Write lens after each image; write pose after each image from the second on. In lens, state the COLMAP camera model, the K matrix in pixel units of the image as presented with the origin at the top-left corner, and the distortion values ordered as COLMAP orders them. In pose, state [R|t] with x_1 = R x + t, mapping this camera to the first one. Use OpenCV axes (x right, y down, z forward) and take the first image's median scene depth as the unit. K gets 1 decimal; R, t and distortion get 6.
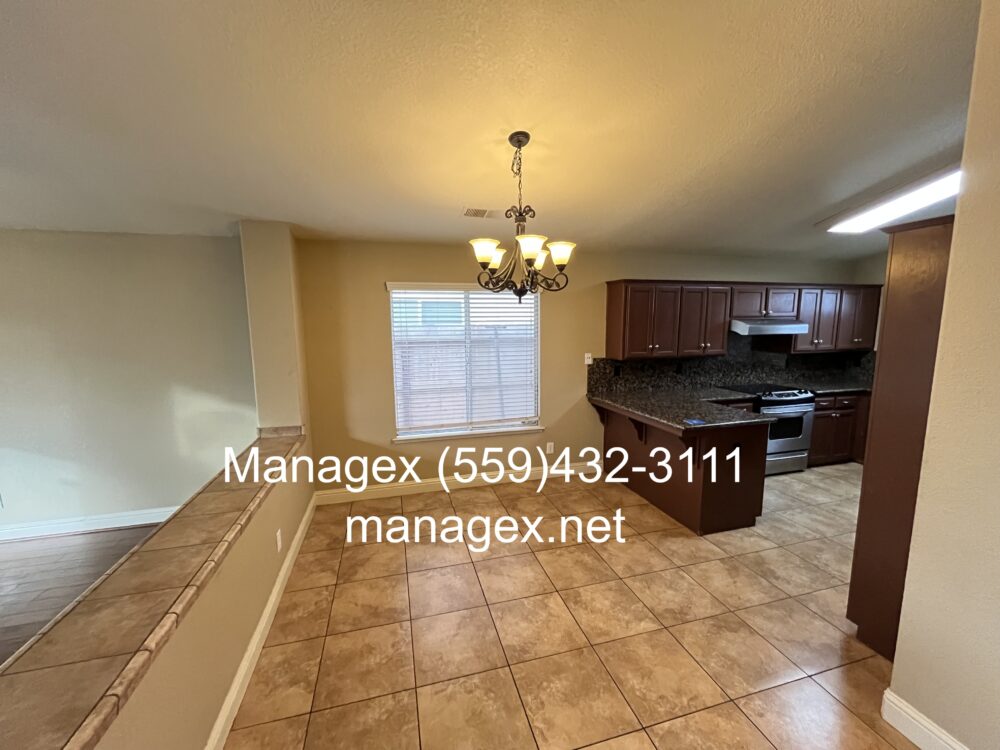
lens RADIAL K [[405.5, 0, 500.0], [0, 405.5, 375.0], [0, 0, 1]] dist [-0.000149, -0.000070]
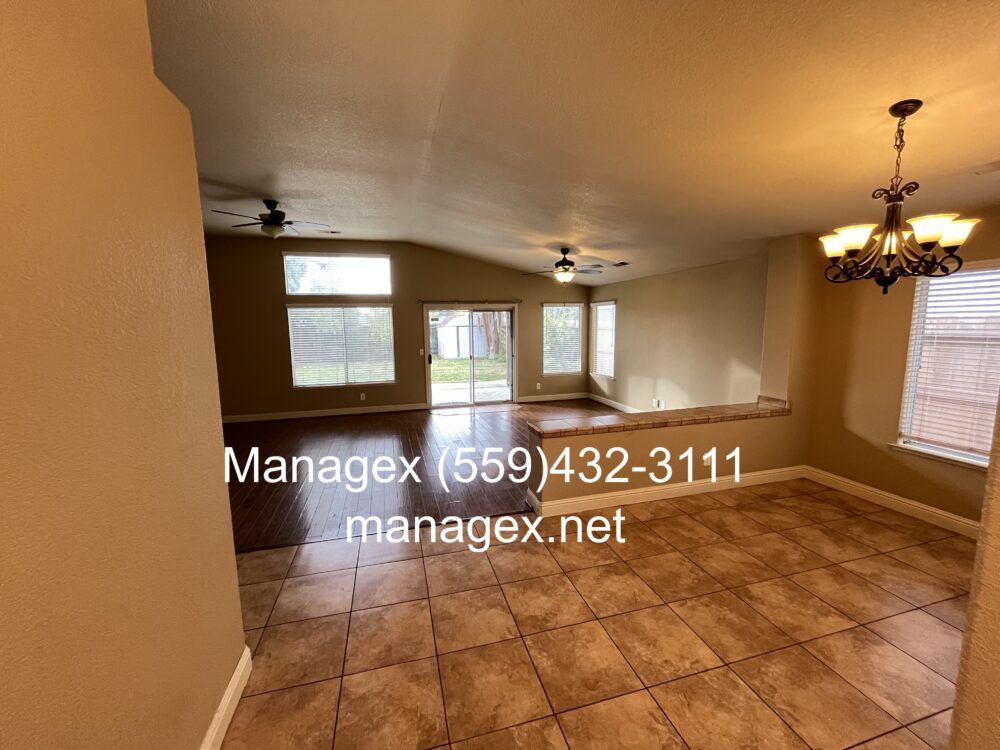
lens RADIAL K [[397.0, 0, 500.0], [0, 397.0, 375.0], [0, 0, 1]] dist [-0.000311, -0.000047]
pose [[0.003698, 0.137585, -0.990483, 0.976812], [-0.114964, 0.983981, 0.136252, -0.022027], [0.993363, 0.113366, 0.019456, 0.166568]]
